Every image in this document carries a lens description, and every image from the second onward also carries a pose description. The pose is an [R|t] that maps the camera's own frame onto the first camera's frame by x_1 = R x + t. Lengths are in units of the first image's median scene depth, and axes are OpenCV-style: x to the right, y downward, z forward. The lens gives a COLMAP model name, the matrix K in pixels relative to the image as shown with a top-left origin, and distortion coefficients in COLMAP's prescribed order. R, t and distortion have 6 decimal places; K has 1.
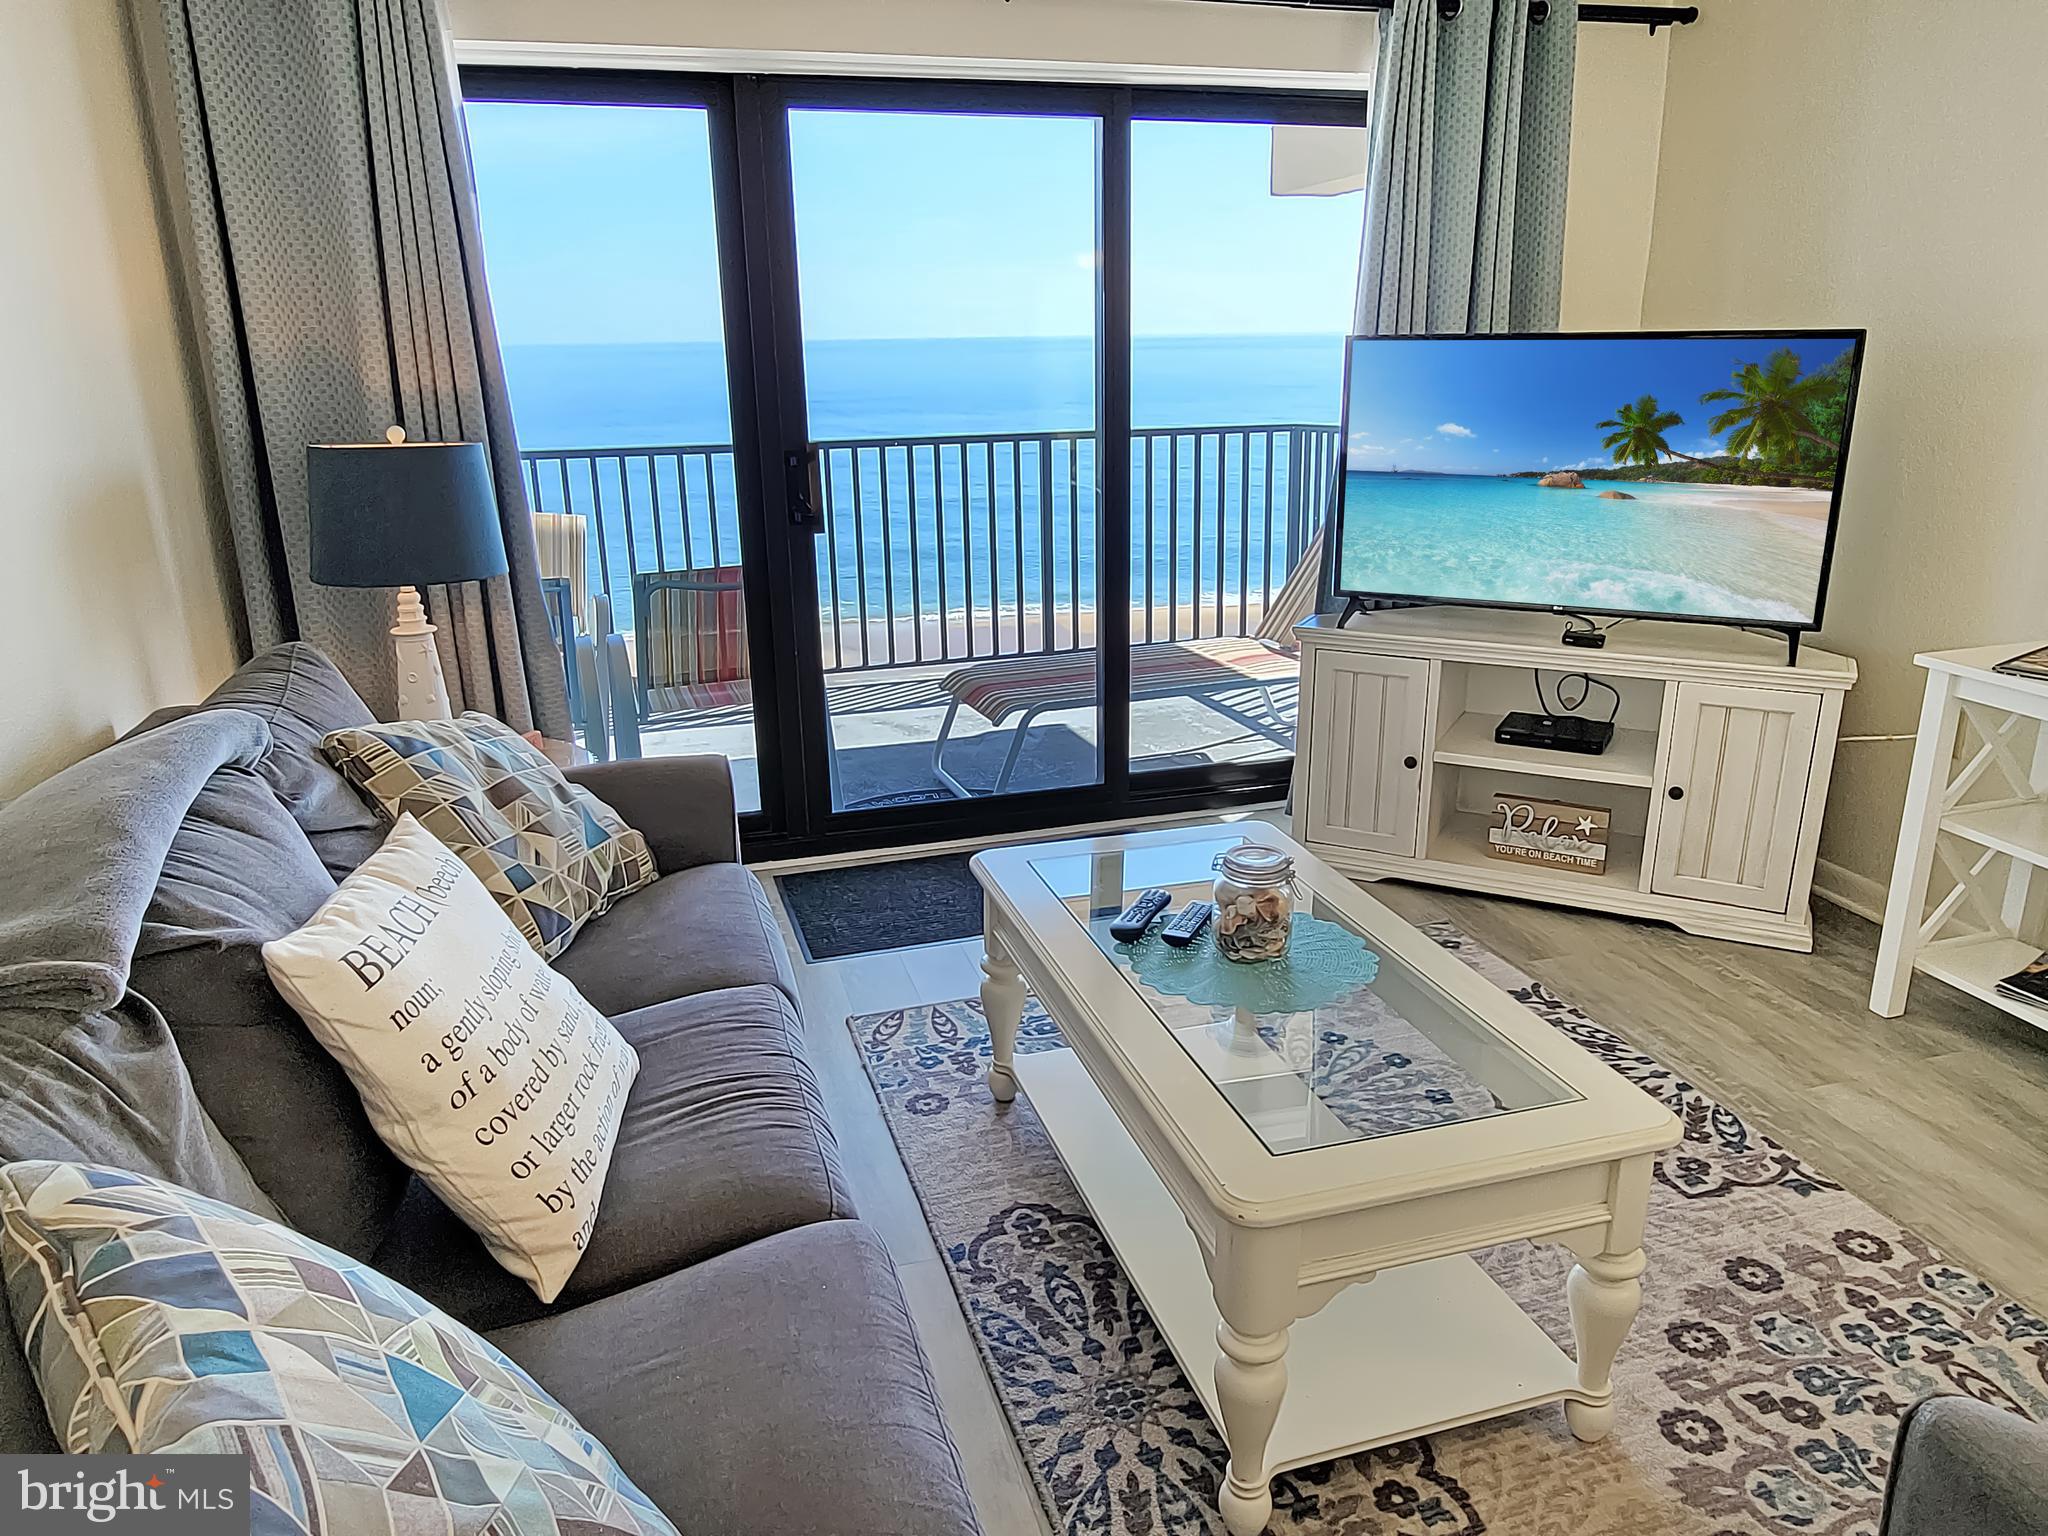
lens RADIAL K [[1392.1, 0, 1024.0], [0, 1392.1, 768.0], [0, 0, 1]] dist [0.003605, -0.004581]
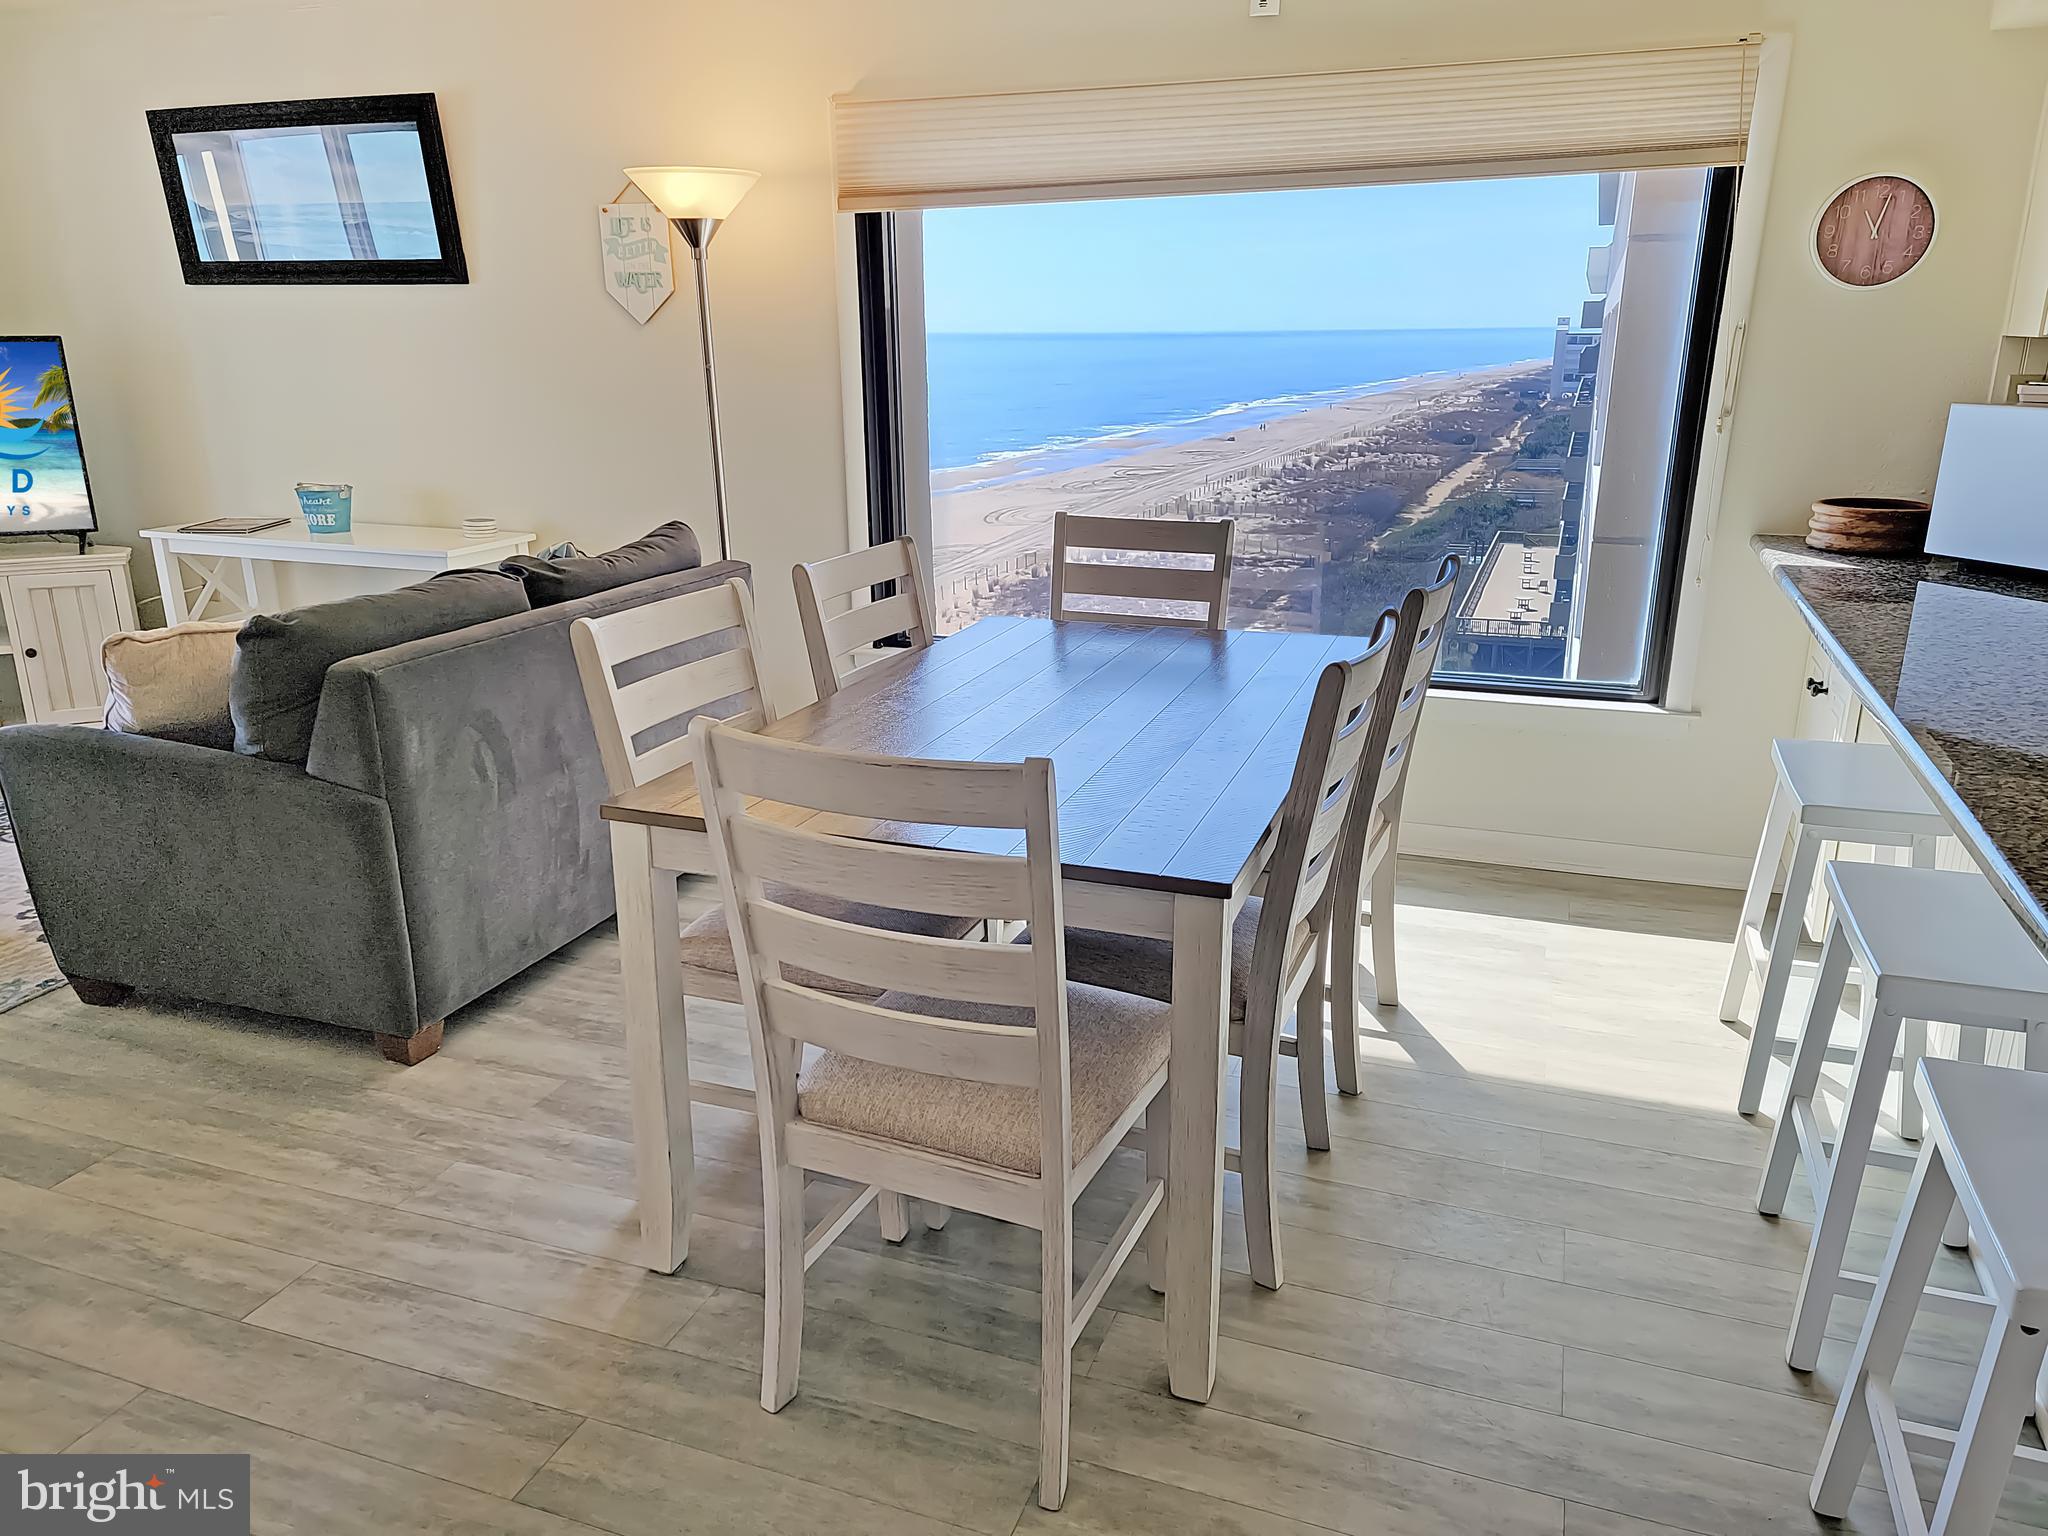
lens RADIAL K [[1429.6, 0, 1024.0], [0, 1429.6, 768.0], [0, 0, 1]] dist [0.106225, -0.103683]
pose [[0.595547, -0.224222, 0.771393, -0.123561], [0.236871, 0.966577, 0.098082, 0.228398], [-0.767604, 0.124308, 0.628754, -0.742391]]
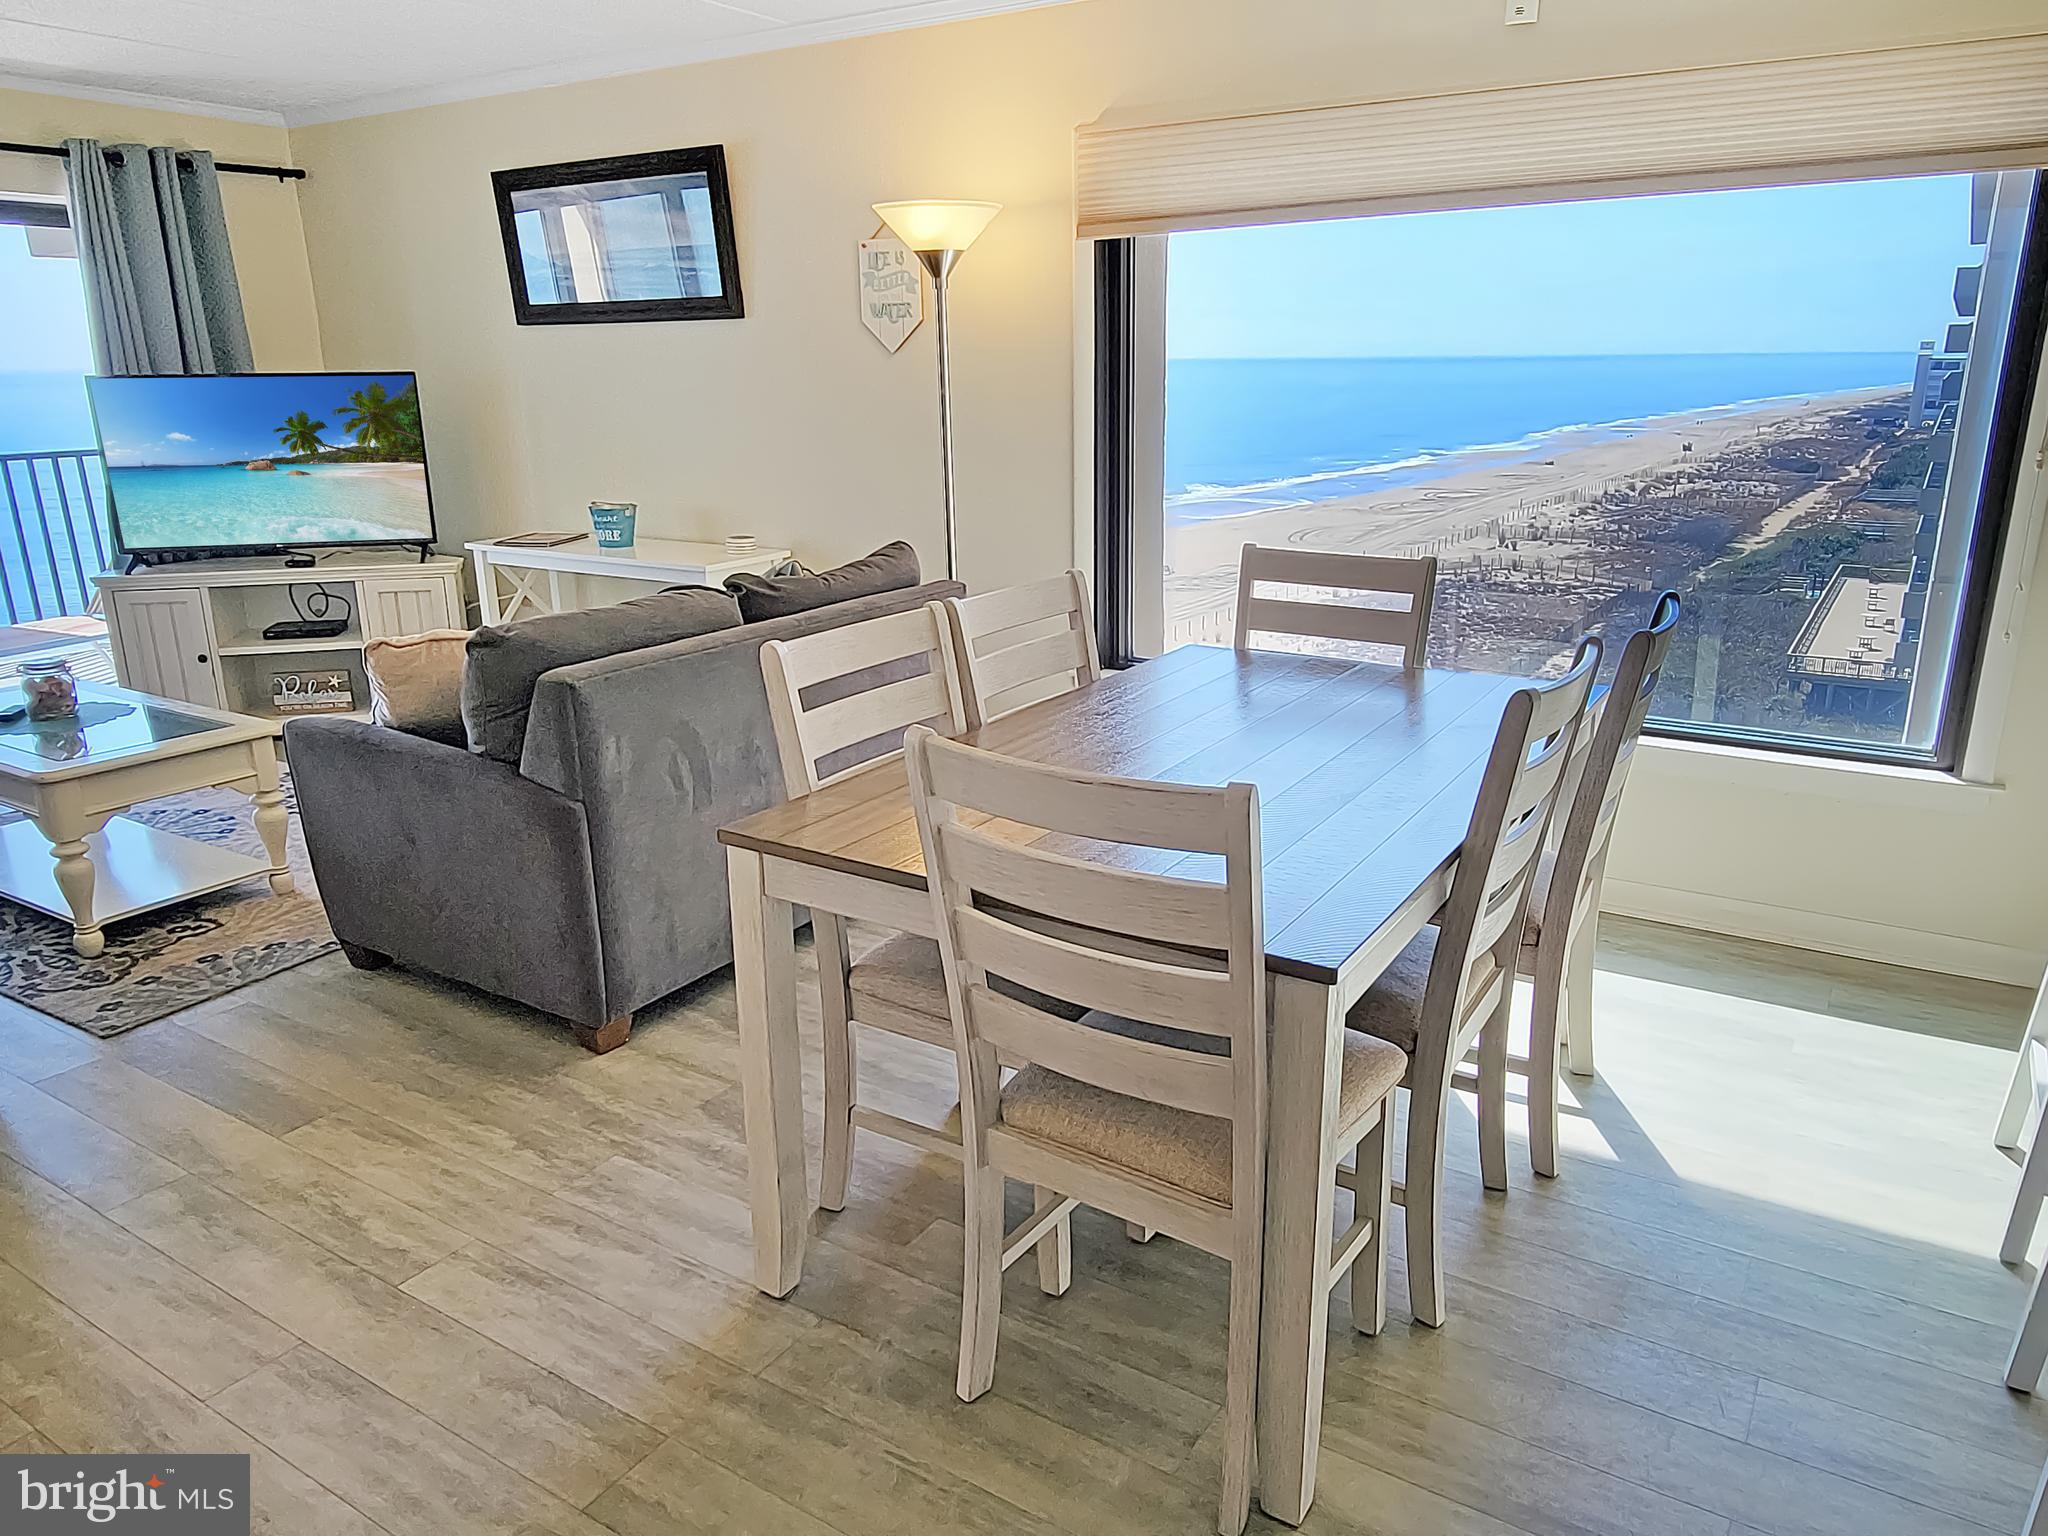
lens RADIAL K [[1392.1, 0, 1024.0], [0, 1392.1, 768.0], [0, 0, 1]] dist [0.003605, -0.004581]
pose [[0.753766, -0.182038, 0.631426, -0.026332], [0.198302, 0.979082, 0.045542, 0.234999], [-0.626509, 0.090885, 0.774097, -0.757805]]
